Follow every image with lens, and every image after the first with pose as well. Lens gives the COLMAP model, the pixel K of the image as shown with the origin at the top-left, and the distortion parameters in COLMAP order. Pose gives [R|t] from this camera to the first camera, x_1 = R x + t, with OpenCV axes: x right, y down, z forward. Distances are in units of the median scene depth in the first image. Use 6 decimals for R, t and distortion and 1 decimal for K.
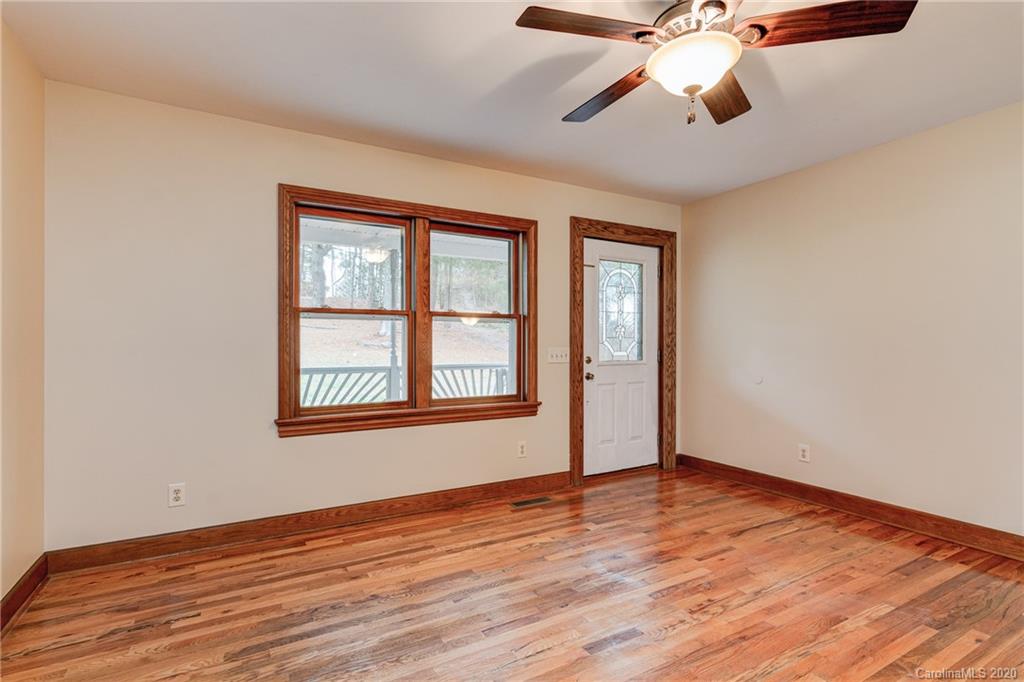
lens RADIAL K [[497.9, 0, 506.8], [0, 497.9, 342.4], [0, 0, 1]] dist [-0.001383, 0.003607]
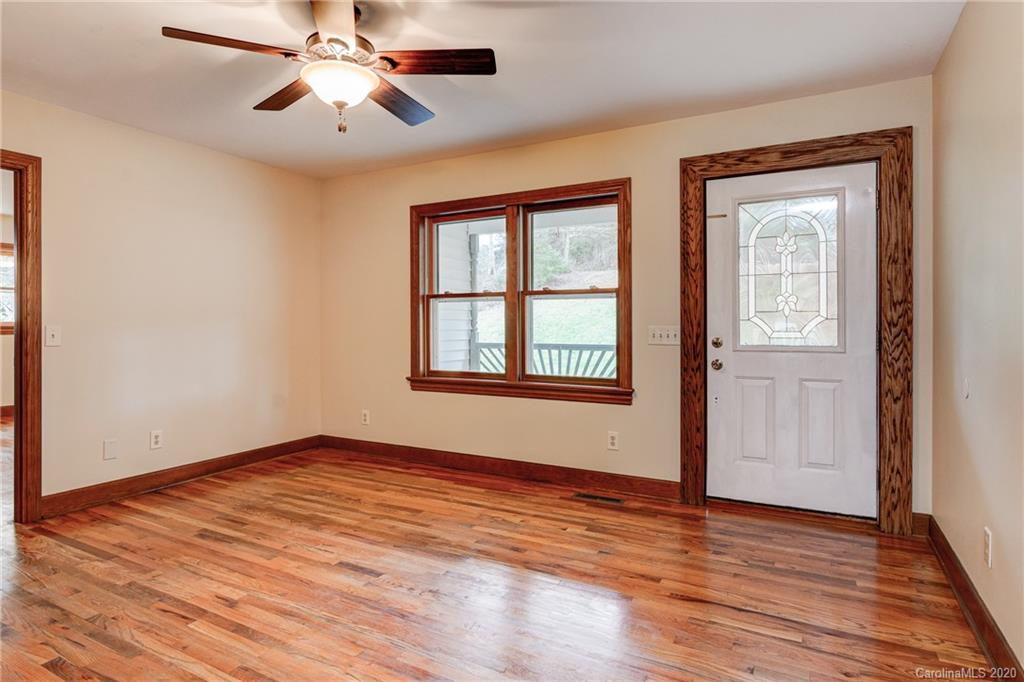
lens RADIAL K [[577.1, 0, 486.5], [0, 577.1, 320.2], [0, 0, 1]] dist [-0.001457, 0.000786]
pose [[0.505076, -0.005987, -0.863054, 0.899558], [0.005248, 0.999979, -0.003866, 0.003974], [0.863059, -0.002577, 0.505096, 0.324651]]
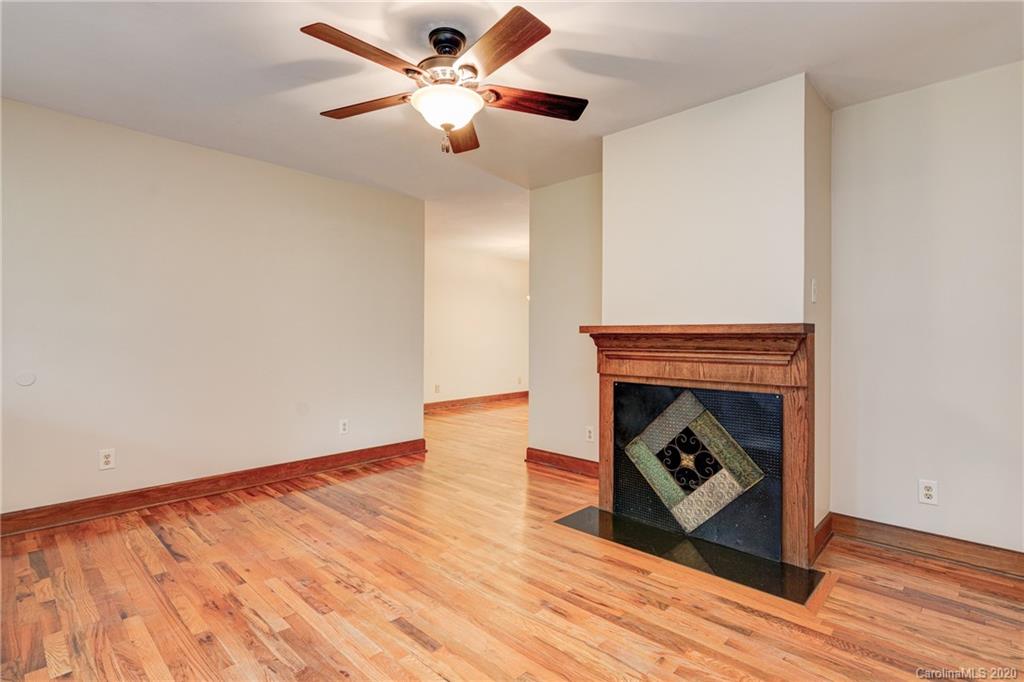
lens RADIAL K [[497.9, 0, 506.8], [0, 497.9, 338.7], [0, 0, 1]] dist [-0.001383, 0.003607]
pose [[-0.286453, -0.008470, 0.958057, -0.442689], [-0.009731, 0.999935, 0.005931, 0.005290], [-0.958045, -0.007624, -0.286517, 0.638130]]
